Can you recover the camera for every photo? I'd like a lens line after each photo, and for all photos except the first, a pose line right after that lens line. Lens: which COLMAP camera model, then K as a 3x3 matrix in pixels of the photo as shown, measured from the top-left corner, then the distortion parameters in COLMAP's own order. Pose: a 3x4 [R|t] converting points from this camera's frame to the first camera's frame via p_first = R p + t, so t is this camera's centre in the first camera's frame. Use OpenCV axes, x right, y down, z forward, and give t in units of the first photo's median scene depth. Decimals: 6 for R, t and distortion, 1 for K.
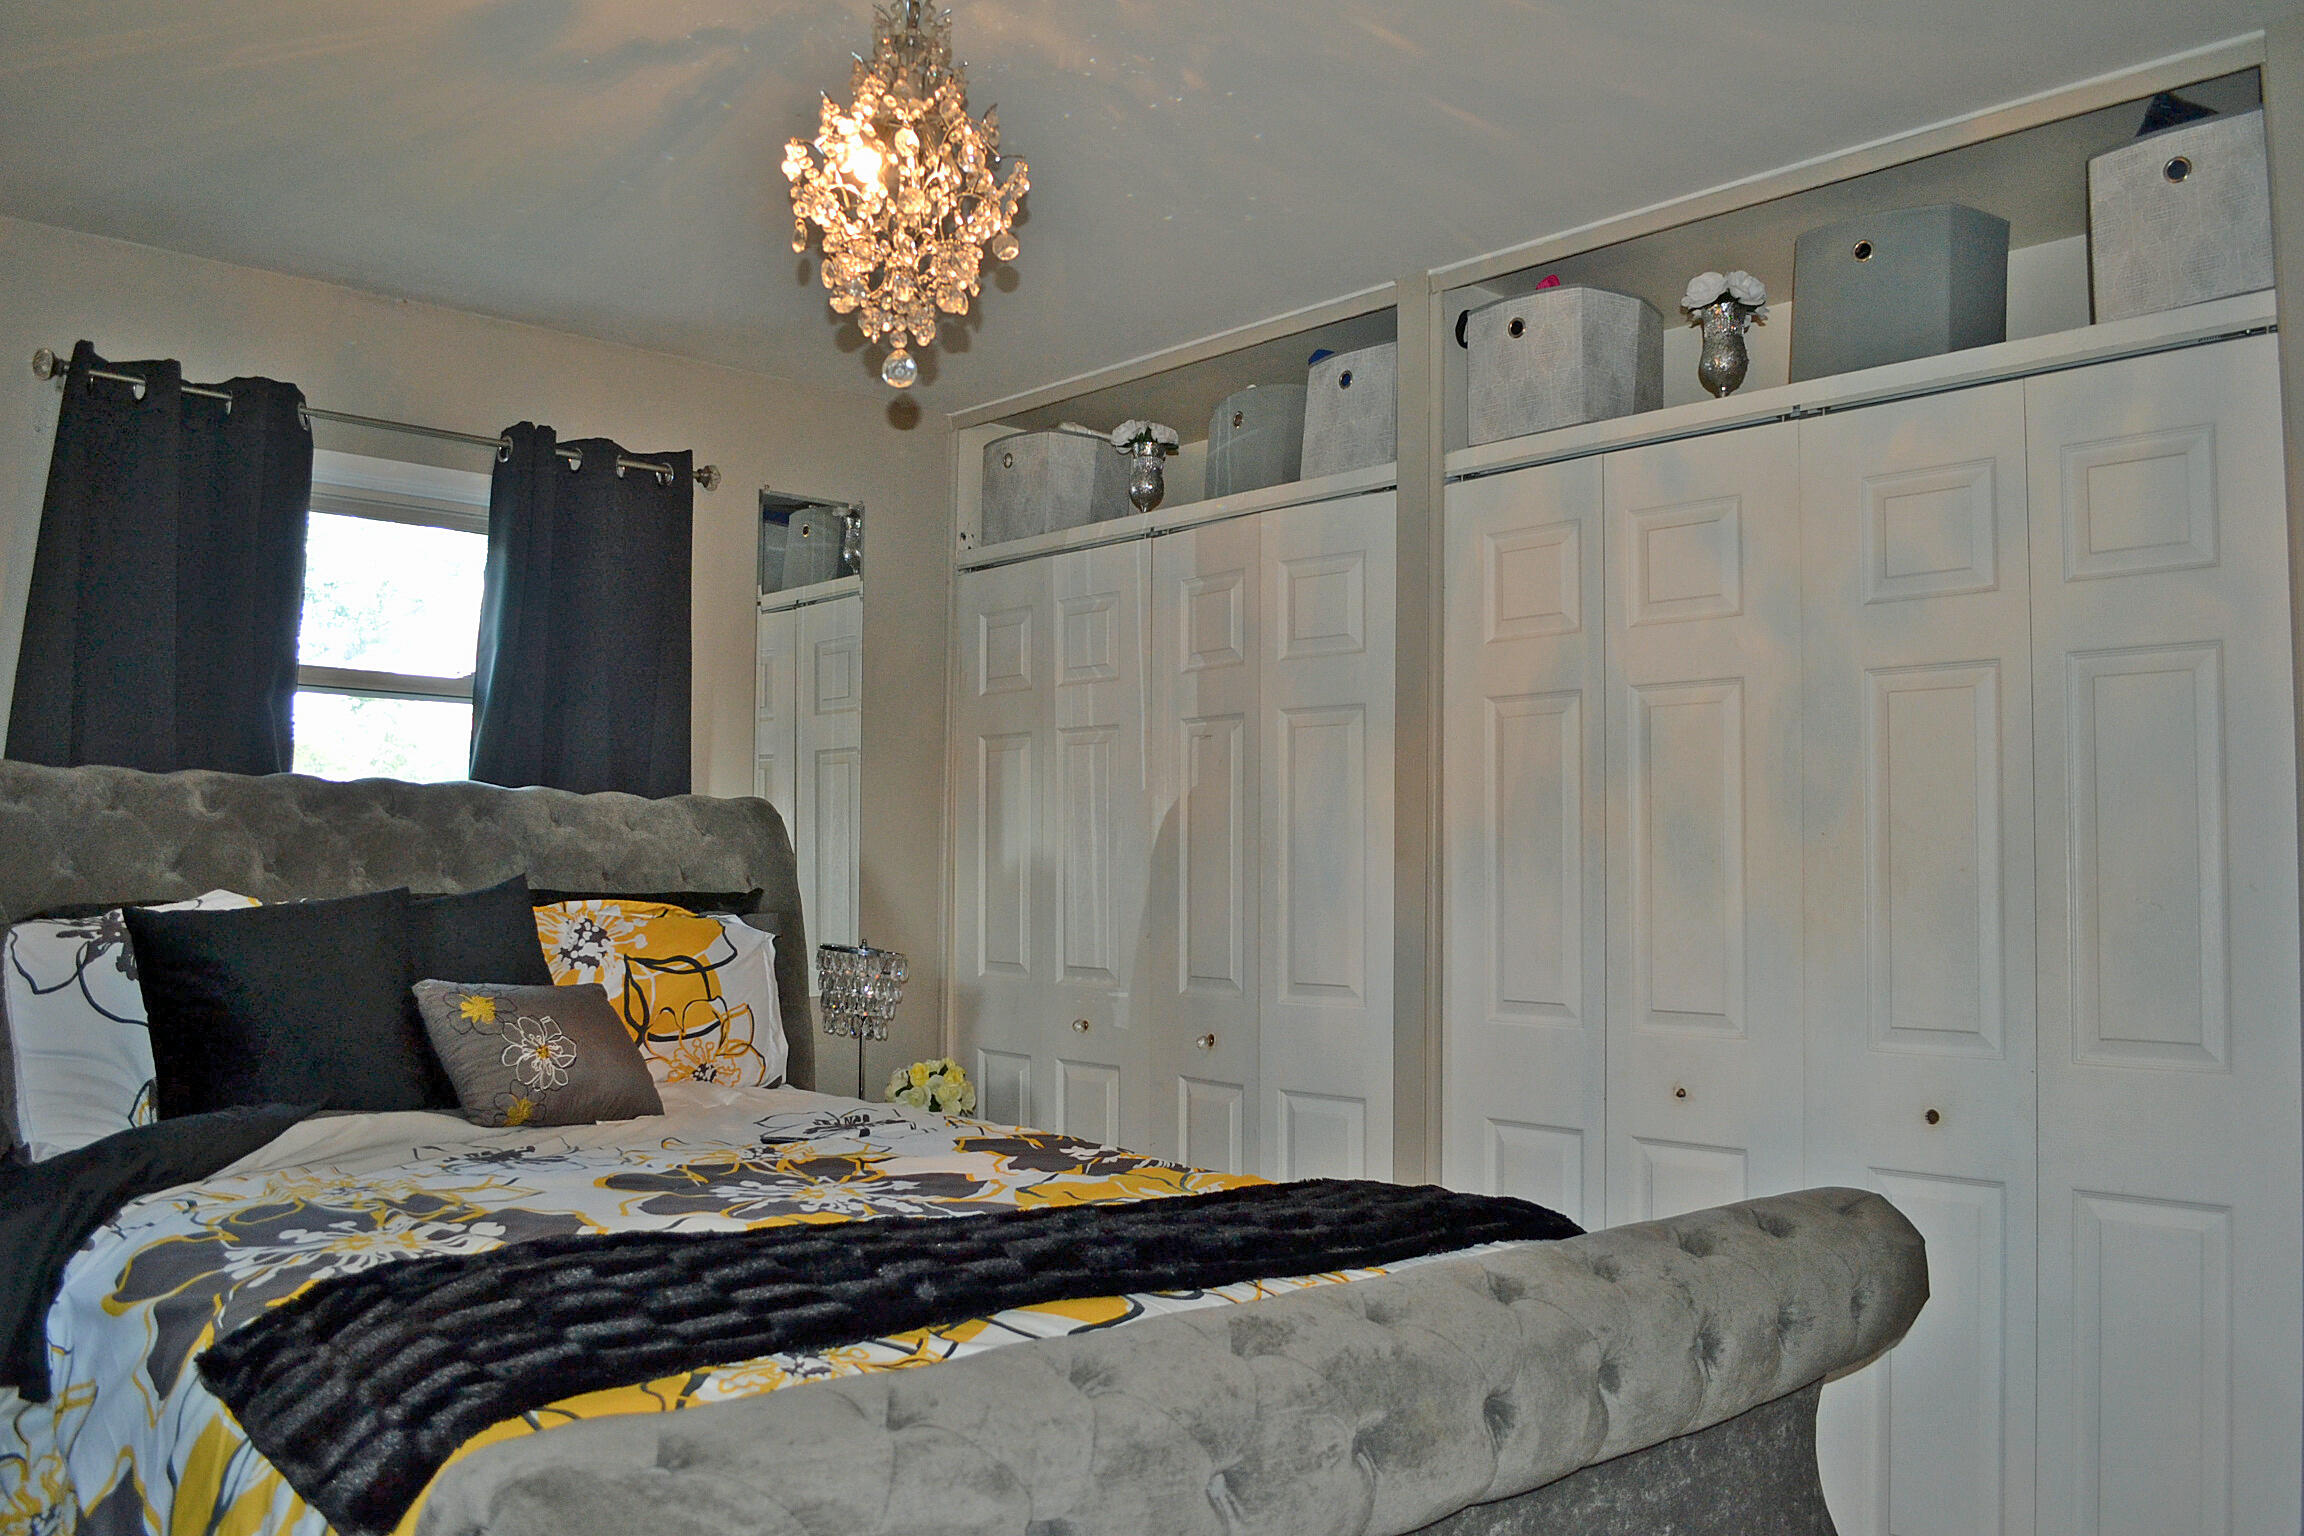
lens RADIAL K [[1855.2, 0, 1152.0], [0, 1855.2, 768.0], [0, 0, 1]] dist [-0.072713, -0.001187]
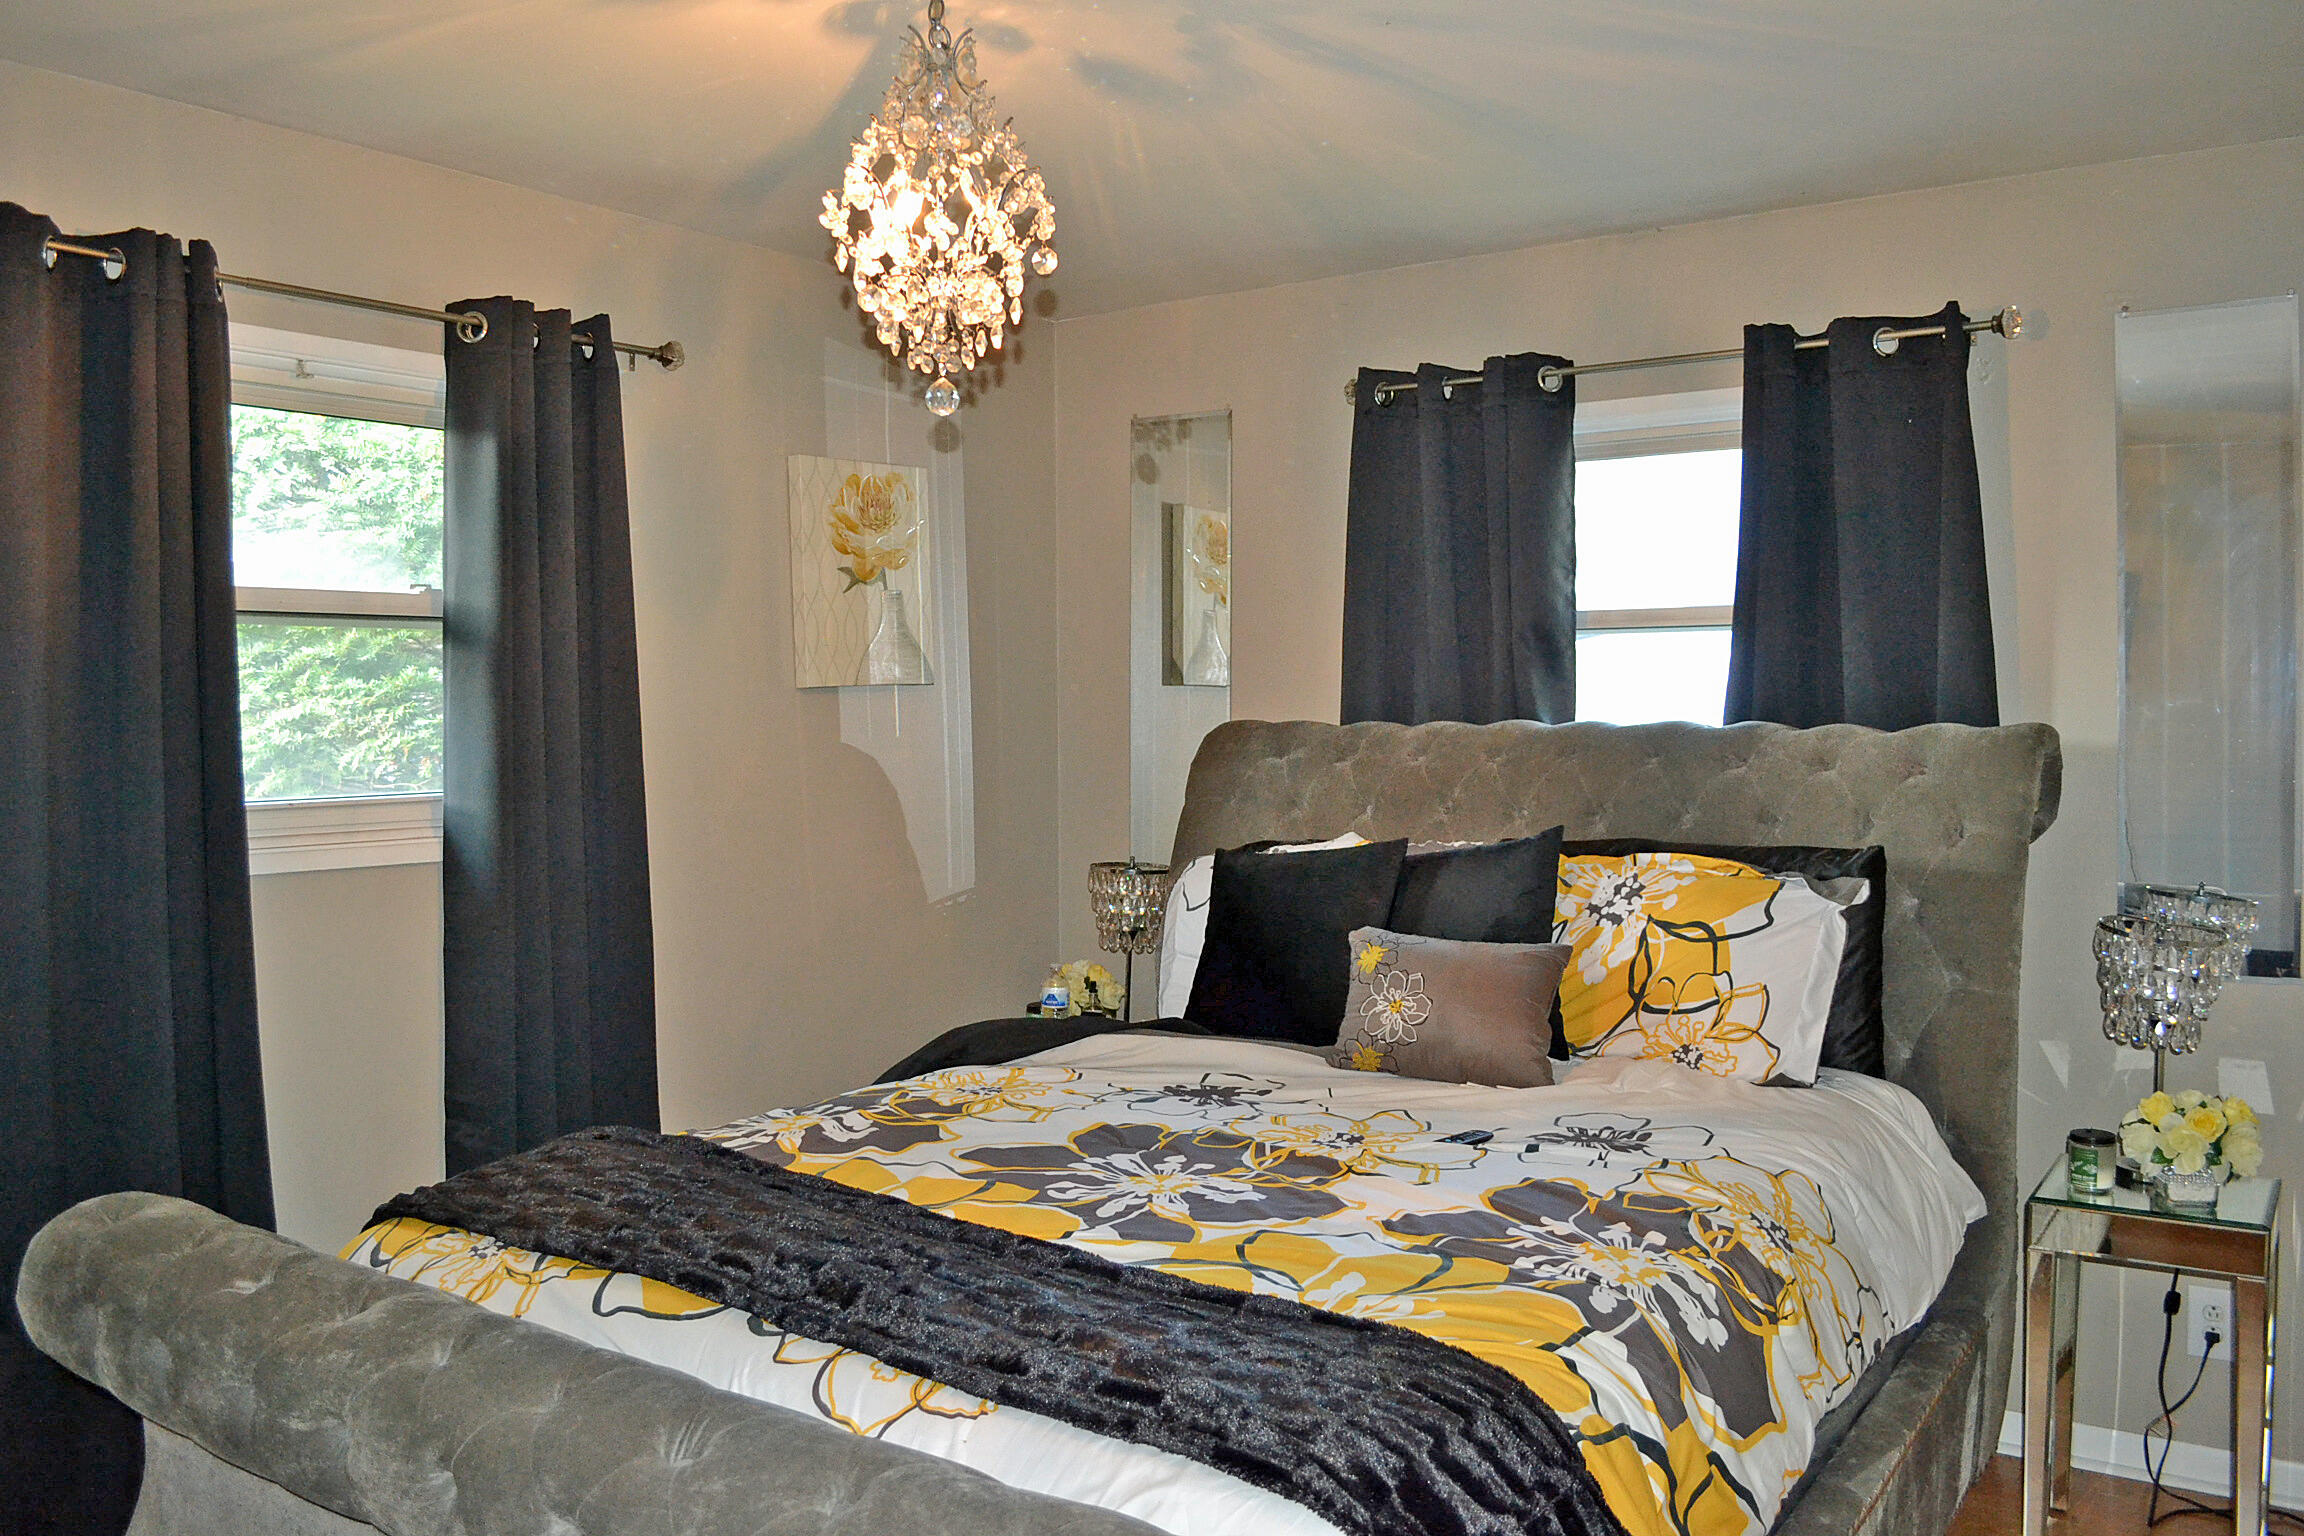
lens RADIAL K [[1855.2, 0, 1152.0], [0, 1855.2, 768.0], [0, 0, 1]] dist [-0.072713, -0.001187]
pose [[0.198242, 0.026360, -0.979799, 0.568179], [0.071936, 0.996551, 0.041365, -0.029301], [0.977510, -0.078683, 0.195662, 0.566542]]
